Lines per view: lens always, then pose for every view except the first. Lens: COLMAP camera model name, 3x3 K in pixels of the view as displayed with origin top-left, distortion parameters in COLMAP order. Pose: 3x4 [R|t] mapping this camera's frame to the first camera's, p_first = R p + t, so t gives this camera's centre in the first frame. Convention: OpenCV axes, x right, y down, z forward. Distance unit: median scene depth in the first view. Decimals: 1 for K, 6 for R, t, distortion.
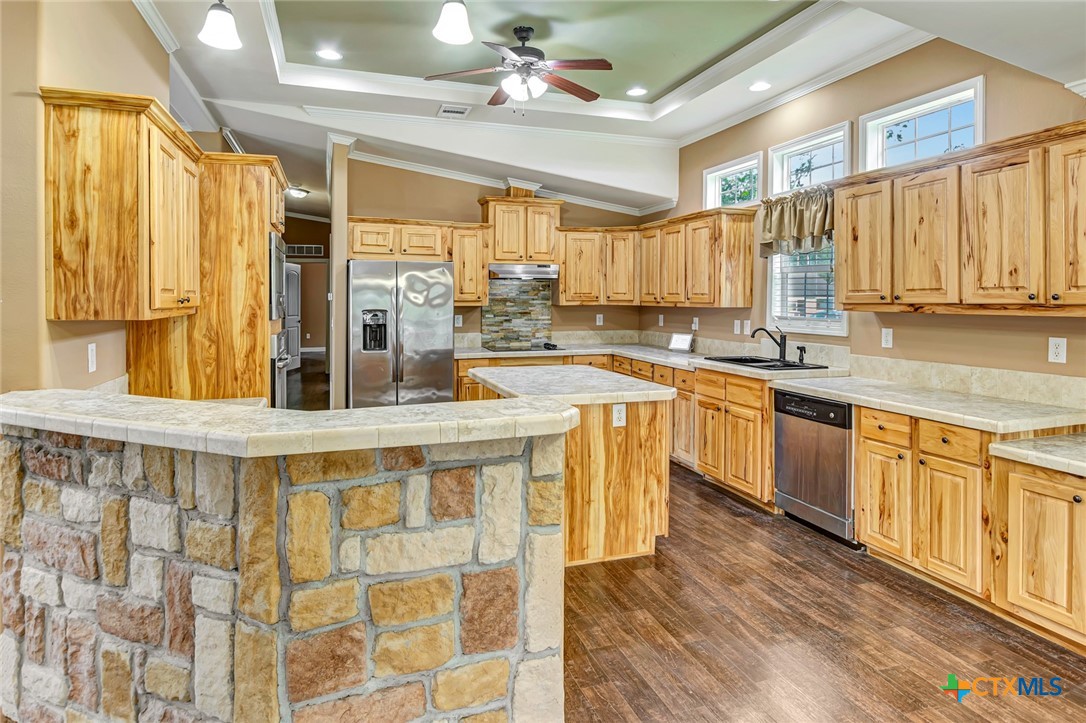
lens RADIAL K [[627.2, 0, 544.4], [0, 627.2, 308.7], [0, 0, 1]] dist [0.005812, -0.006779]
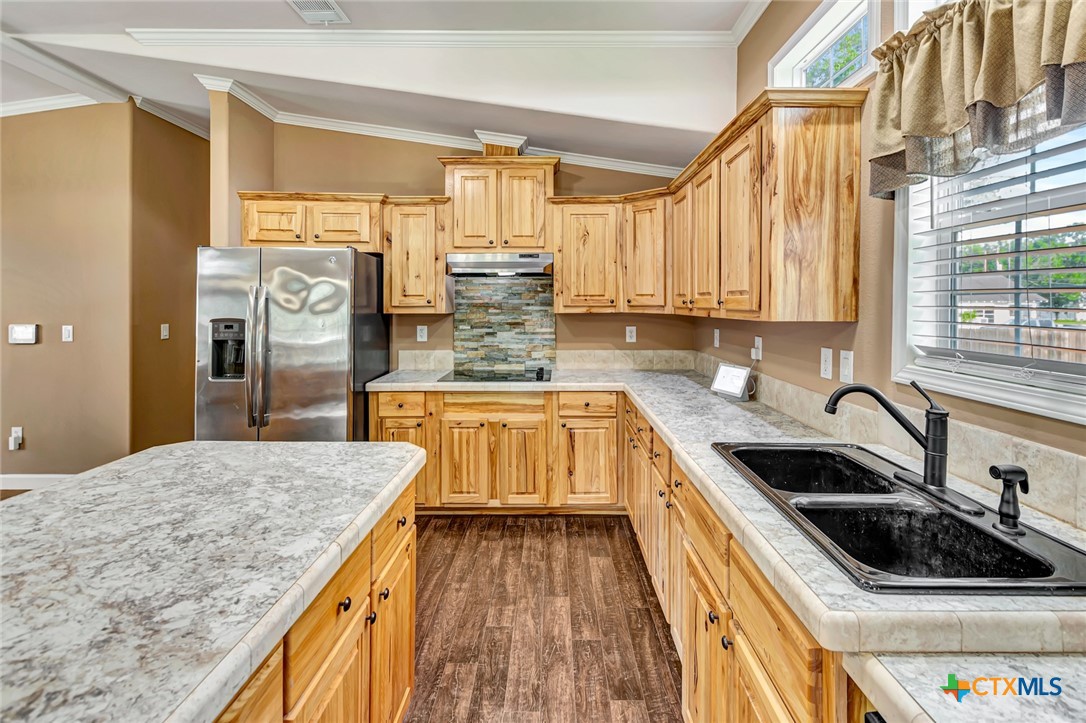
lens RADIAL K [[498.7, 0, 549.1], [0, 498.7, 305.9], [0, 0, 1]] dist [0.007061, -0.002159]
pose [[0.944753, 0.001232, -0.327782, 0.369354], [-0.006566, 0.999863, -0.015167, -0.009859], [0.327719, 0.016482, 0.944632, 0.921638]]
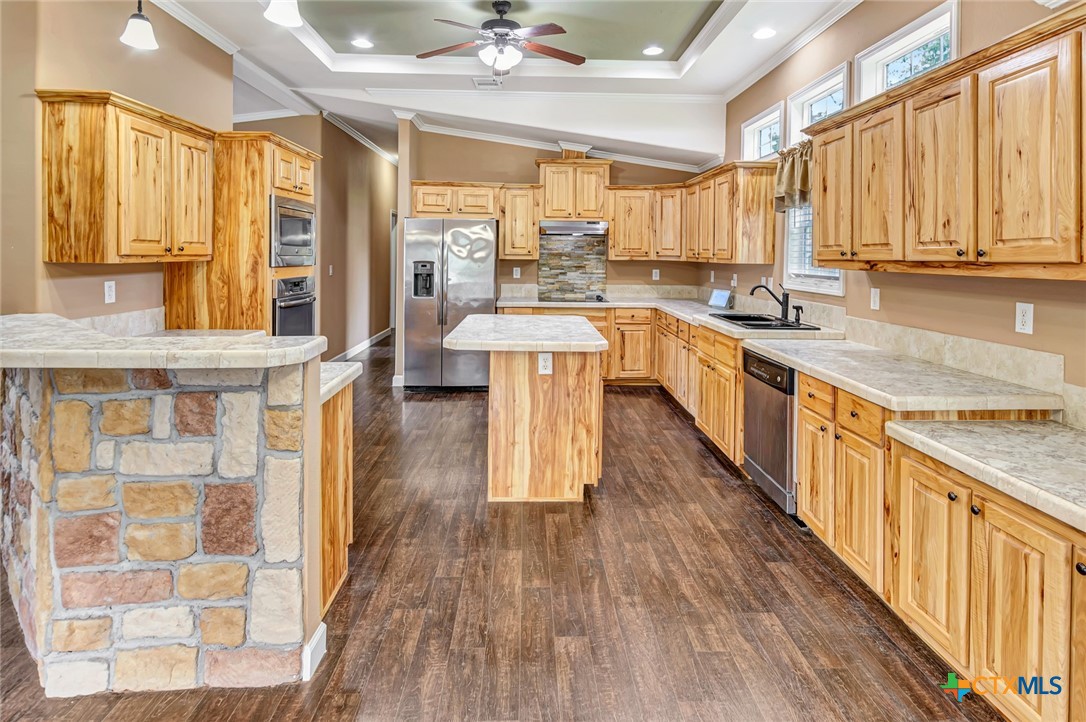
lens RADIAL K [[578.9, 0, 544.4], [0, 578.9, 263.5], [0, 0, 1]] dist [0.006527, -0.001679]
pose [[0.957110, 0.014517, -0.289361, 0.380764], [-0.014951, 0.999888, 0.000710, 0.002585], [0.289339, 0.003647, 0.957220, 0.074964]]
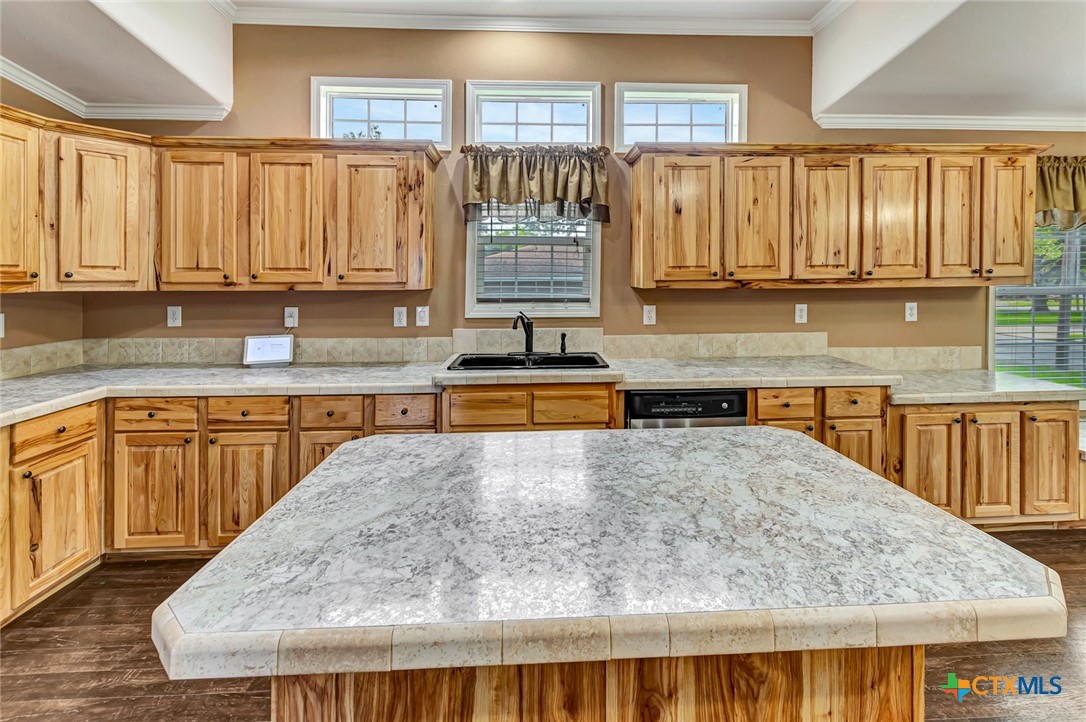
lens RADIAL K [[498.7, 0, 562.9], [0, 498.7, 283.7], [0, 0, 1]] dist [0.007061, -0.002159]
pose [[0.266911, -0.014615, 0.963610, -0.293593], [0.020257, 0.999749, 0.009552, -0.015442], [-0.963508, 0.016971, 0.267140, 1.056859]]
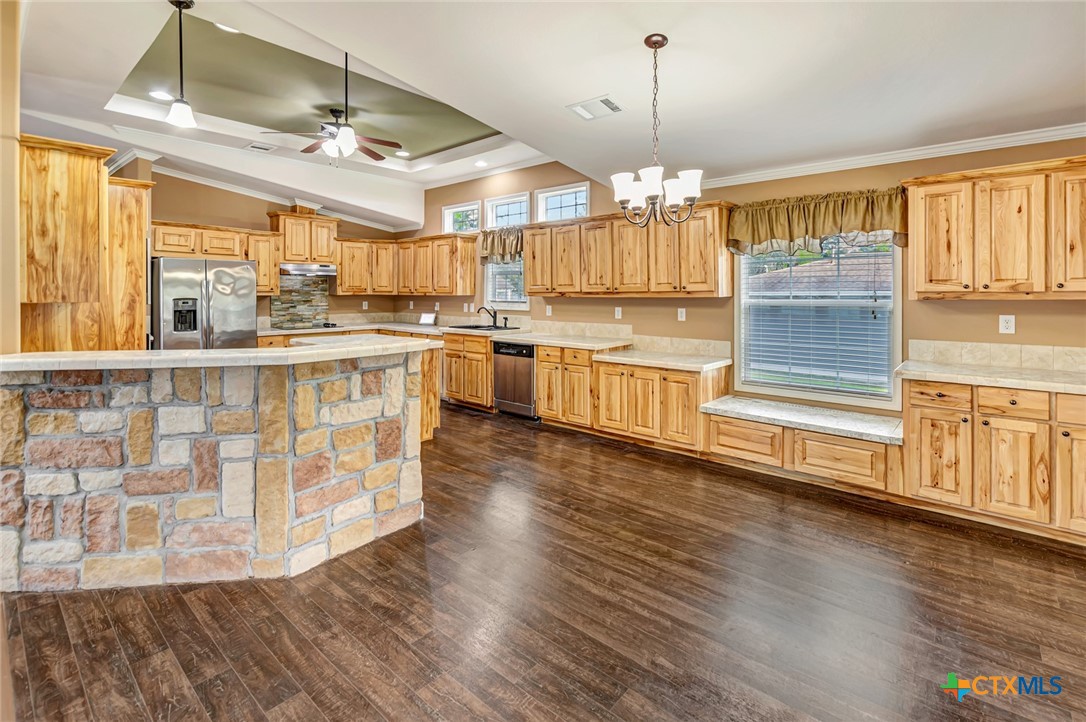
lens RADIAL K [[498.7, 0, 560.6], [0, 498.7, 298.7], [0, 0, 1]] dist [0.007061, -0.002159]
pose [[0.858055, -0.007314, 0.513507, -0.219288], [0.008198, 0.999966, 0.000544, 0.011926], [-0.513493, 0.003743, 0.858086, -0.344756]]
